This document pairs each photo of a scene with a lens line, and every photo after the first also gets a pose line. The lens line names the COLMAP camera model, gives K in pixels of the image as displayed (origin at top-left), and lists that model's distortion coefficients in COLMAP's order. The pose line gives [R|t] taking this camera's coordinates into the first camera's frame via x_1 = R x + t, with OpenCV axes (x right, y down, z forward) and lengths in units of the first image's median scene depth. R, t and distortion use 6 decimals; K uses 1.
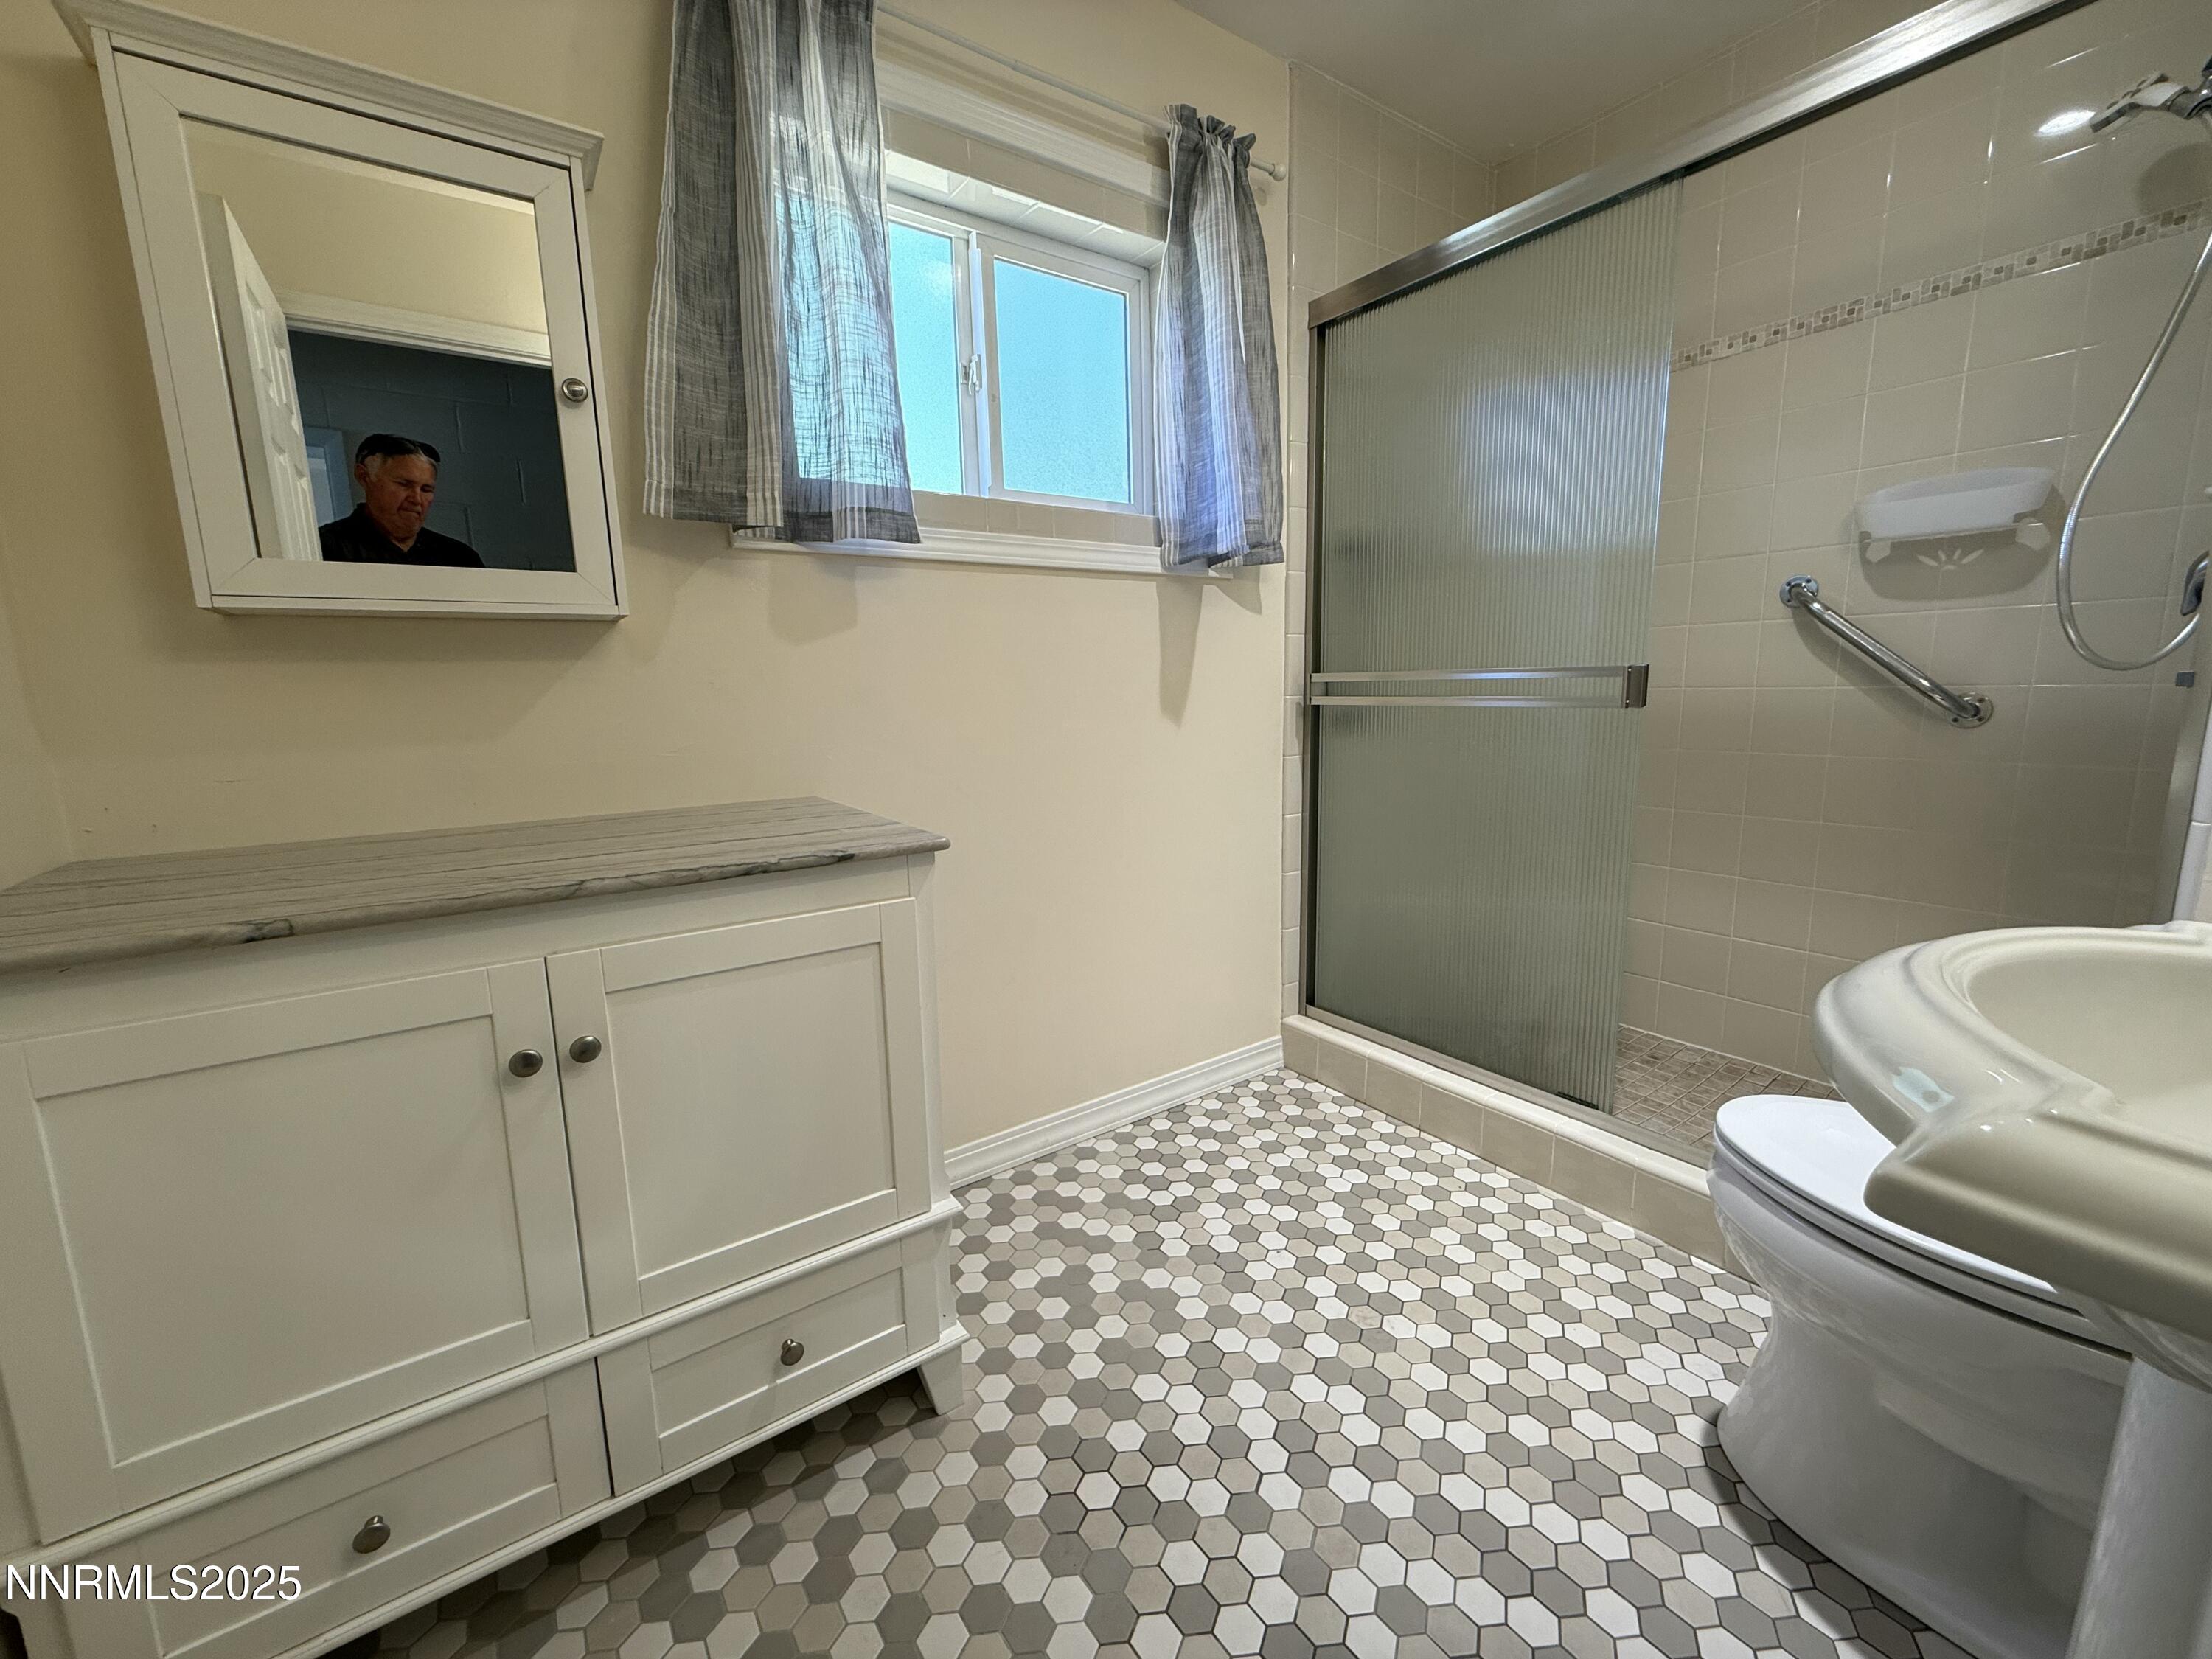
lens RADIAL K [[882.0, 0, 1097.7], [0, 882.0, 827.2], [0, 0, 1]] dist [-0.001429, -0.000165]
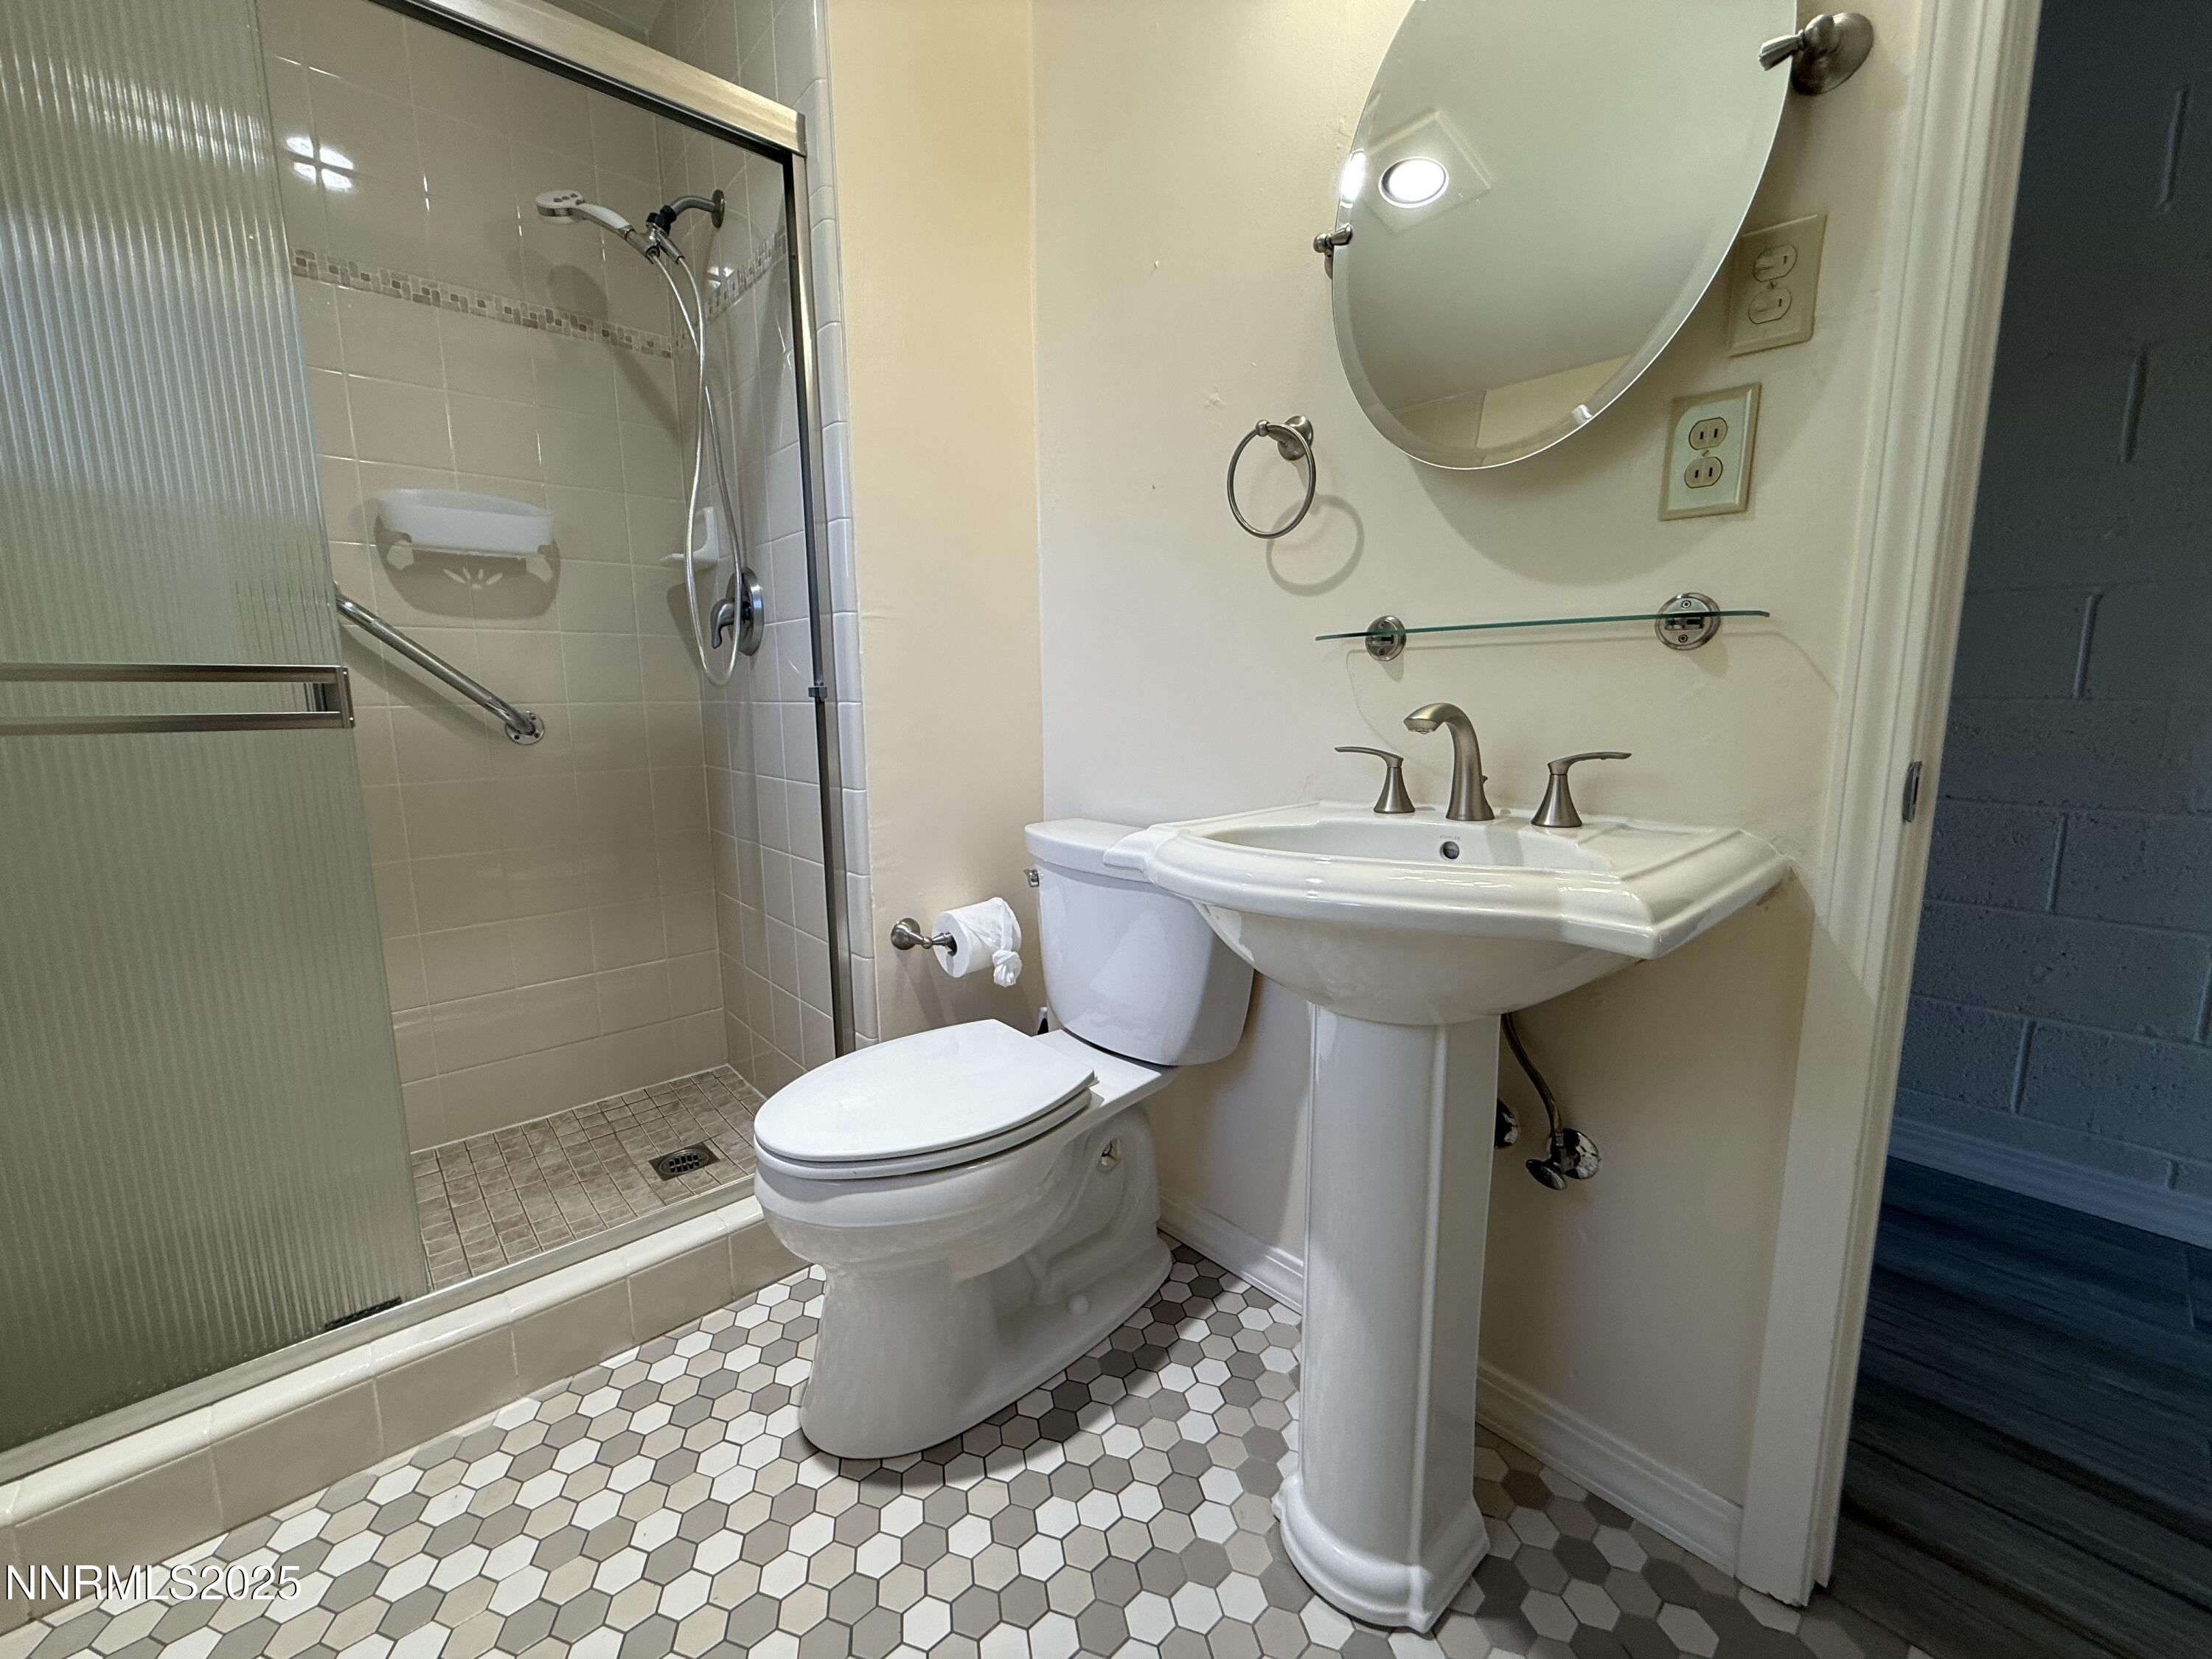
lens RADIAL K [[882.0, 0, 1094.0], [0, 882.0, 828.1], [0, 0, 1]] dist [-0.001429, -0.000165]
pose [[-0.126731, -0.122902, 0.984294, -0.161086], [0.170645, 0.974800, 0.143687, -0.058651], [-0.977149, 0.186174, -0.102565, 0.533230]]
